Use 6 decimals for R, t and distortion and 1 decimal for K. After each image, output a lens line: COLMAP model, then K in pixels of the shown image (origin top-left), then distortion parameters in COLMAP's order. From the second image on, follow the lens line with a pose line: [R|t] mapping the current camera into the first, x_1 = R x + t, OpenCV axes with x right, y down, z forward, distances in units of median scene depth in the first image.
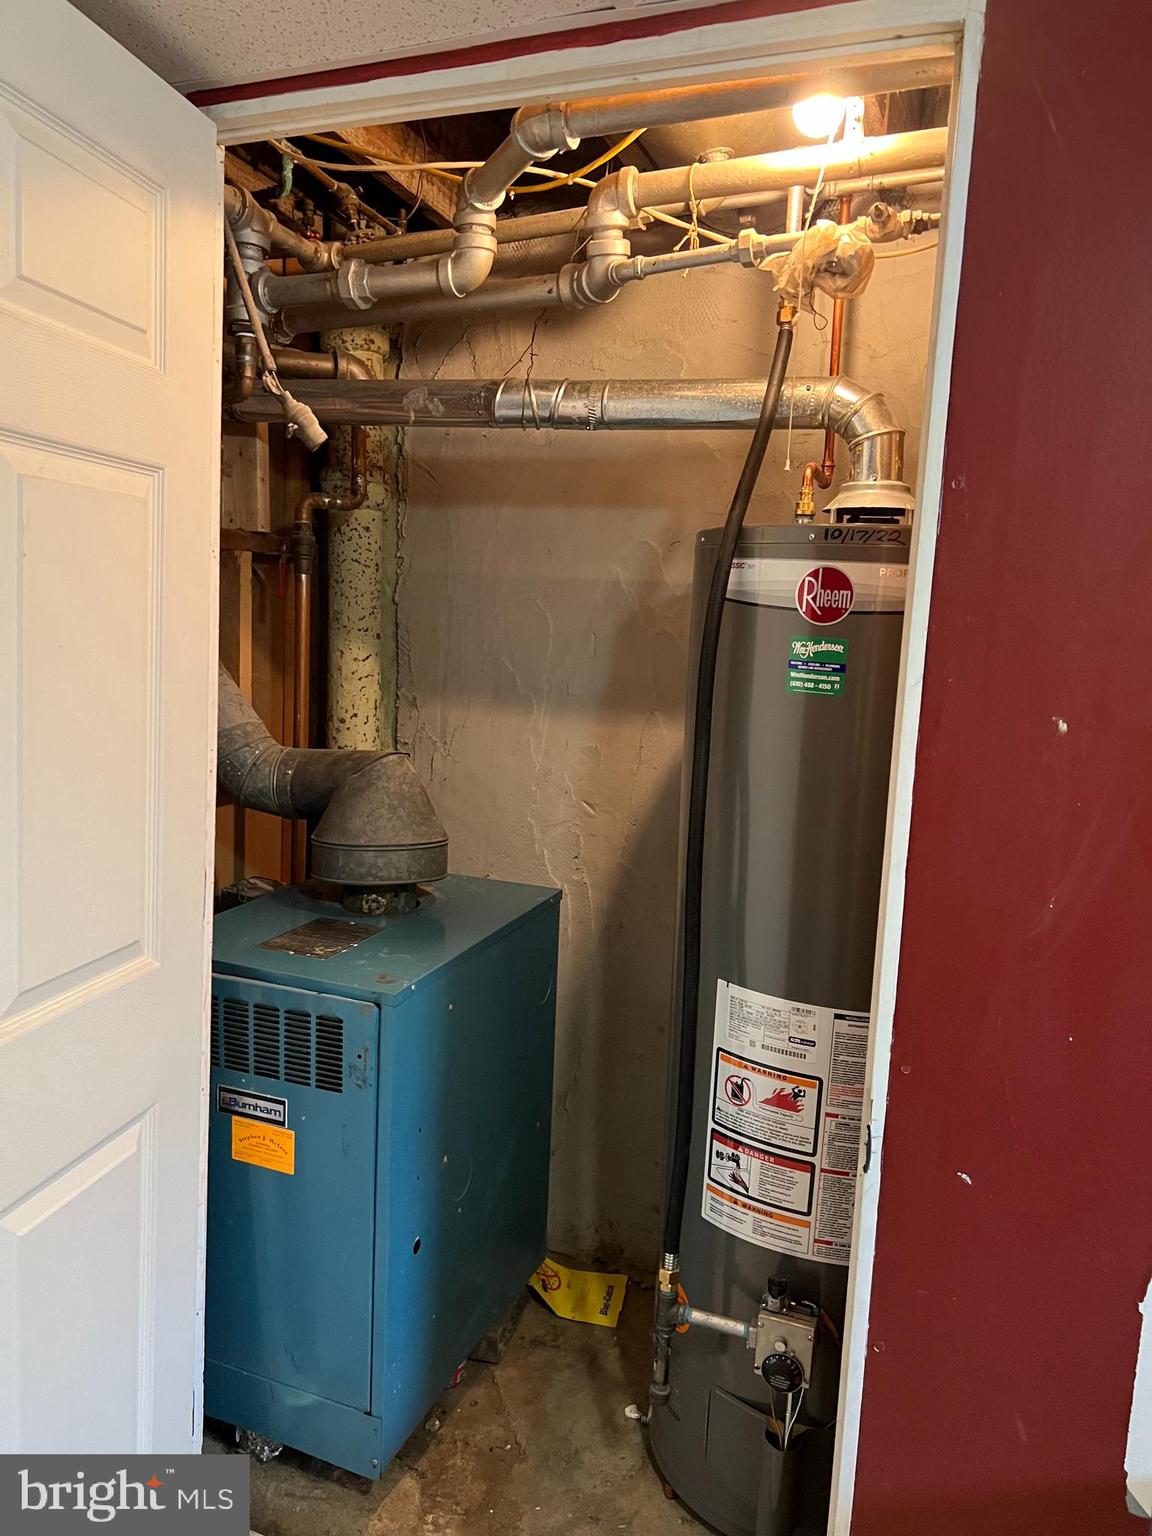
lens RADIAL K [[1168.3, 0, 577.7], [0, 1168.3, 759.4], [0, 0, 1]] dist [0.059195, -0.084375]
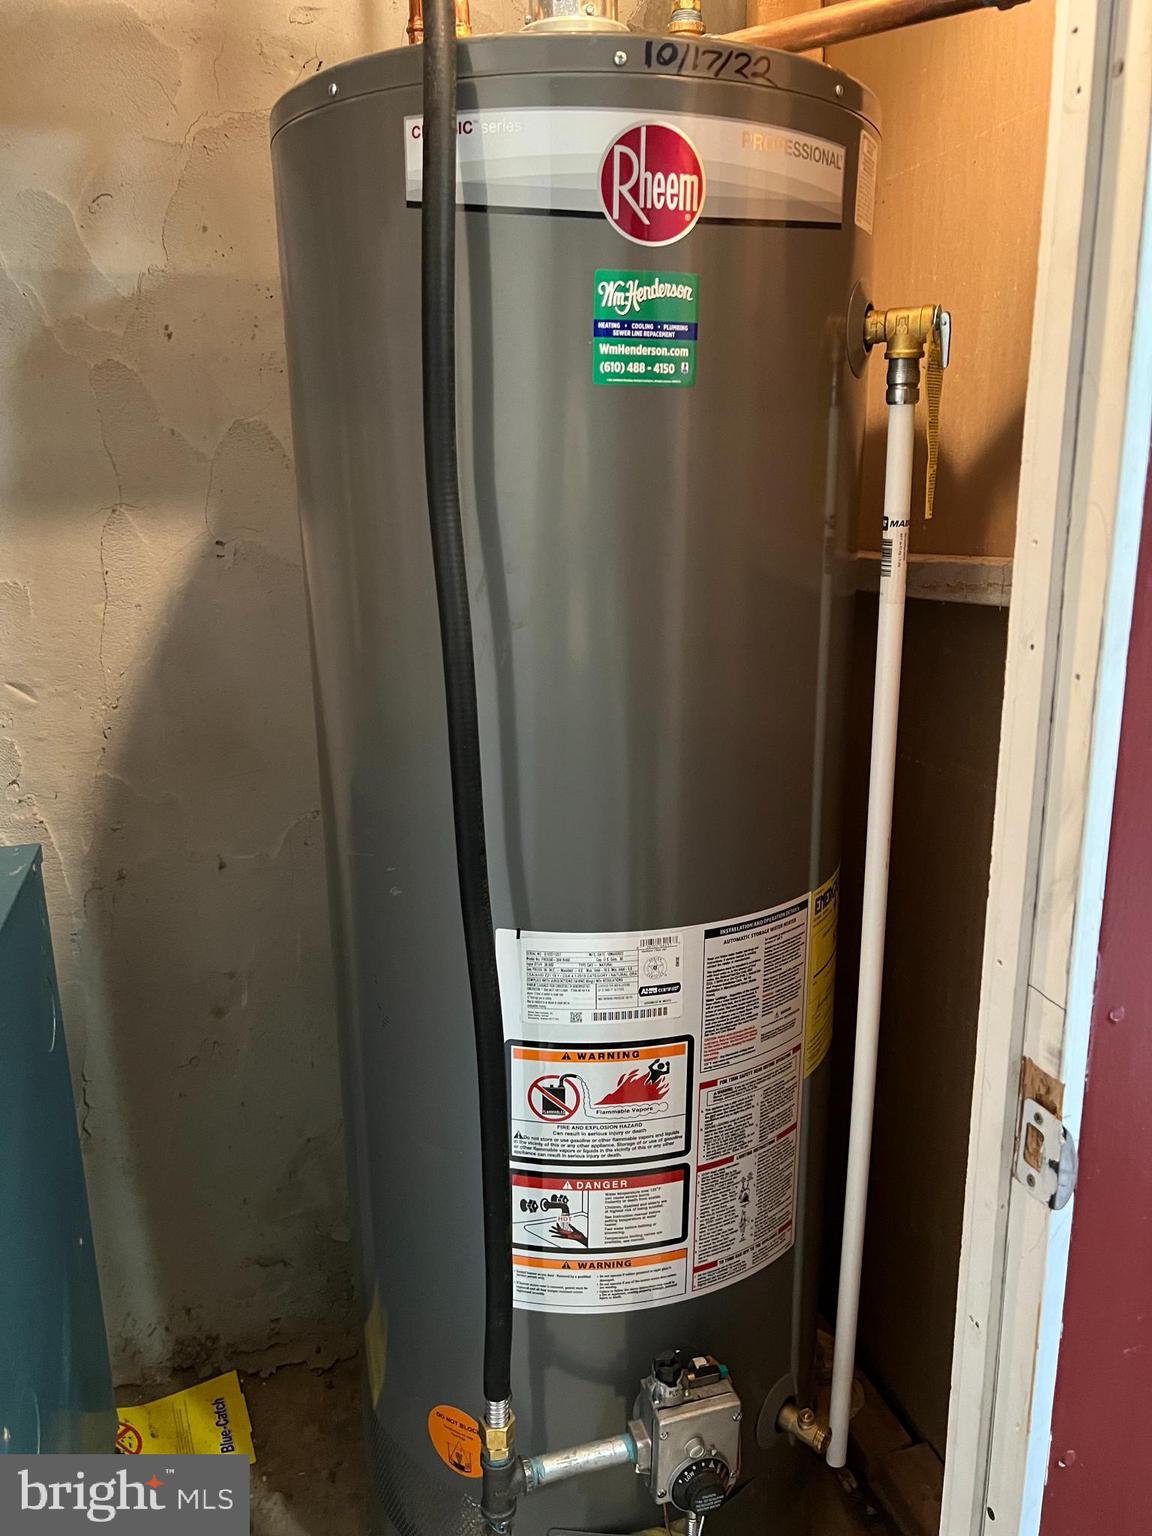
lens RADIAL K [[1168.3, 0, 571.6], [0, 1168.3, 770.6], [0, 0, 1]] dist [0.059195, -0.084375]
pose [[0.796193, -0.214859, 0.565608, -0.160192], [0.132450, 0.974043, 0.183566, 0.012597], [-0.590368, -0.071239, 0.803984, 0.538788]]
